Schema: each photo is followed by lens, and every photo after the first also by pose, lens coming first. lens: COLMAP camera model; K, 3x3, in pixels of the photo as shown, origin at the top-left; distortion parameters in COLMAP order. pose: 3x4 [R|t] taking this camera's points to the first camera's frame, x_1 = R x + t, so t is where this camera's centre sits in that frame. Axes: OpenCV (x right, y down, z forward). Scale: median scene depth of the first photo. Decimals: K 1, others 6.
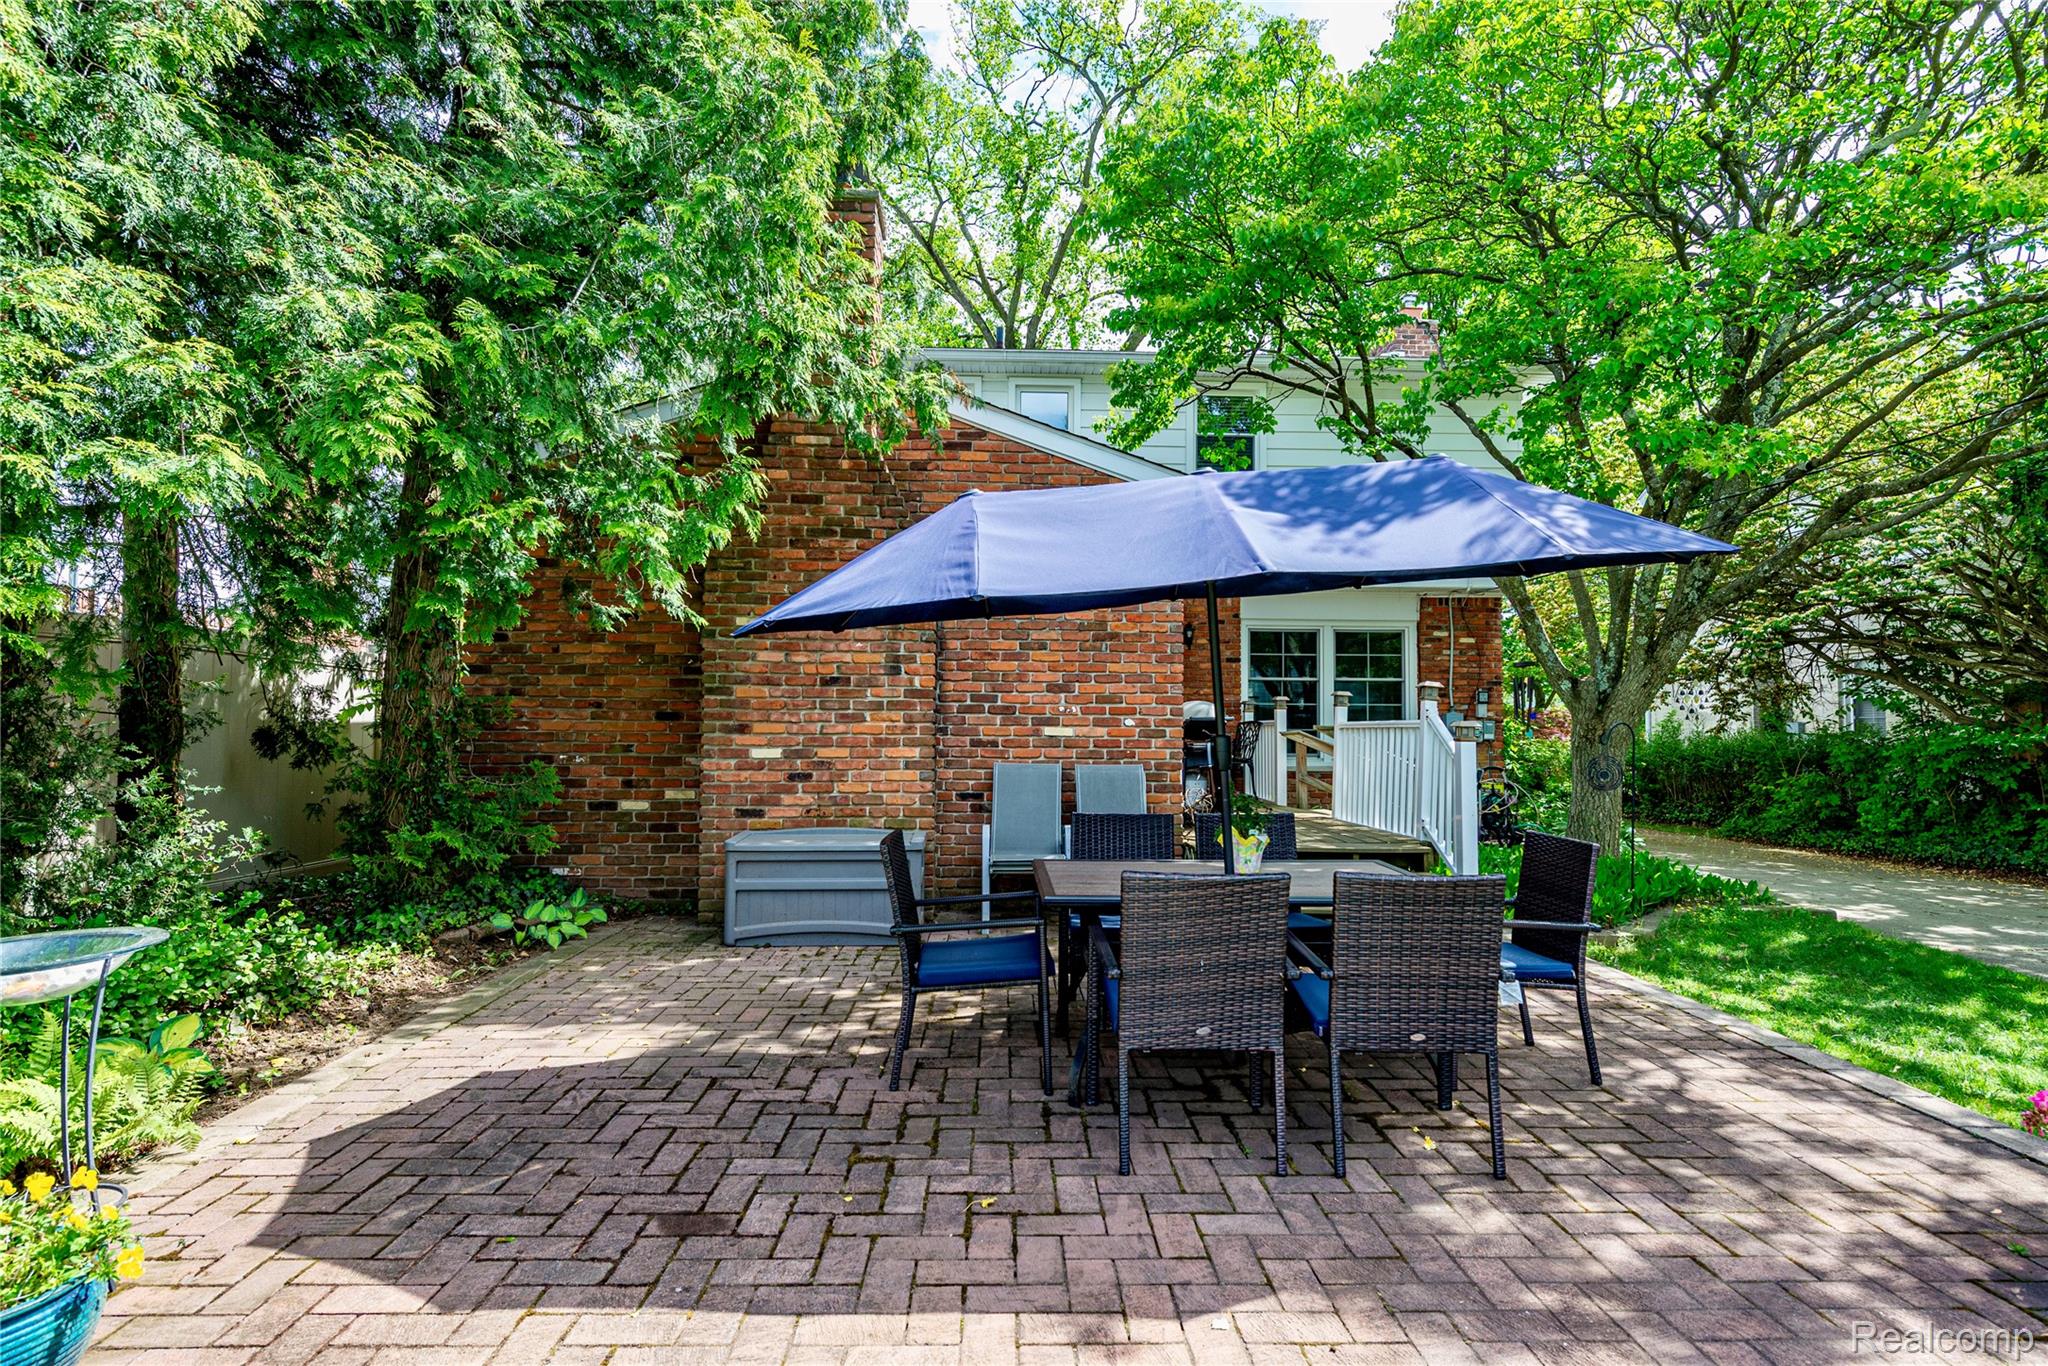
lens RADIAL K [[1087.5, 0, 1018.0], [0, 1087.5, 701.5], [0, 0, 1]] dist [-0.004363, -0.000117]
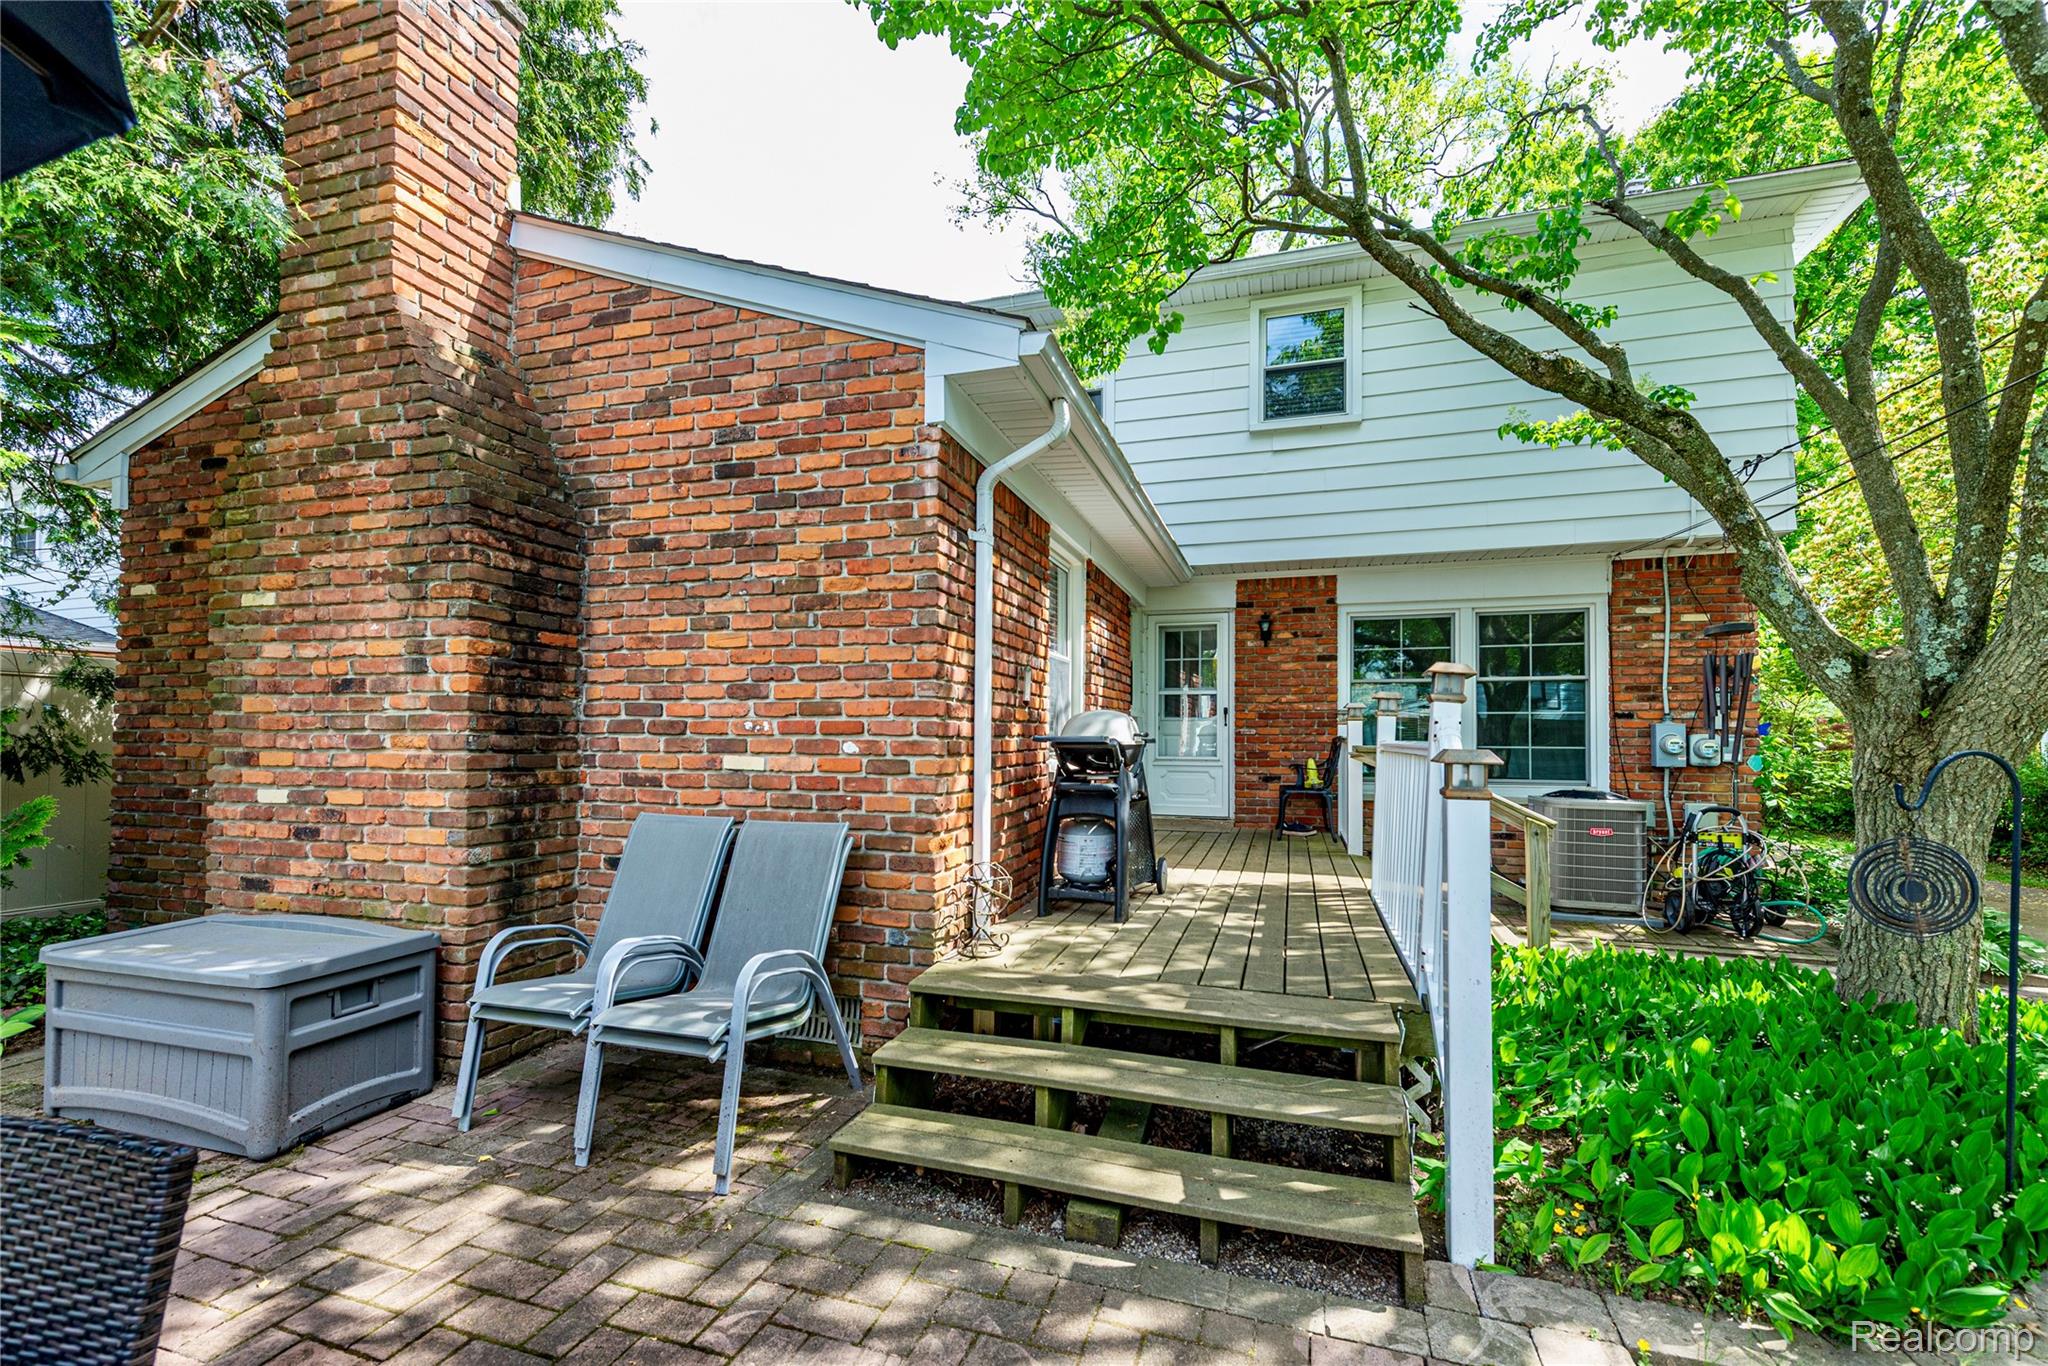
lens RADIAL K [[832.5, 0, 1041.3], [0, 832.5, 730.9], [0, 0, 1]] dist [0.000310, -0.000204]
pose [[0.939791, -0.004960, -0.341713, 0.351931], [0.011067, 0.999812, 0.015925, 0.004172], [0.341570, -0.018748, 0.939669, 0.621656]]
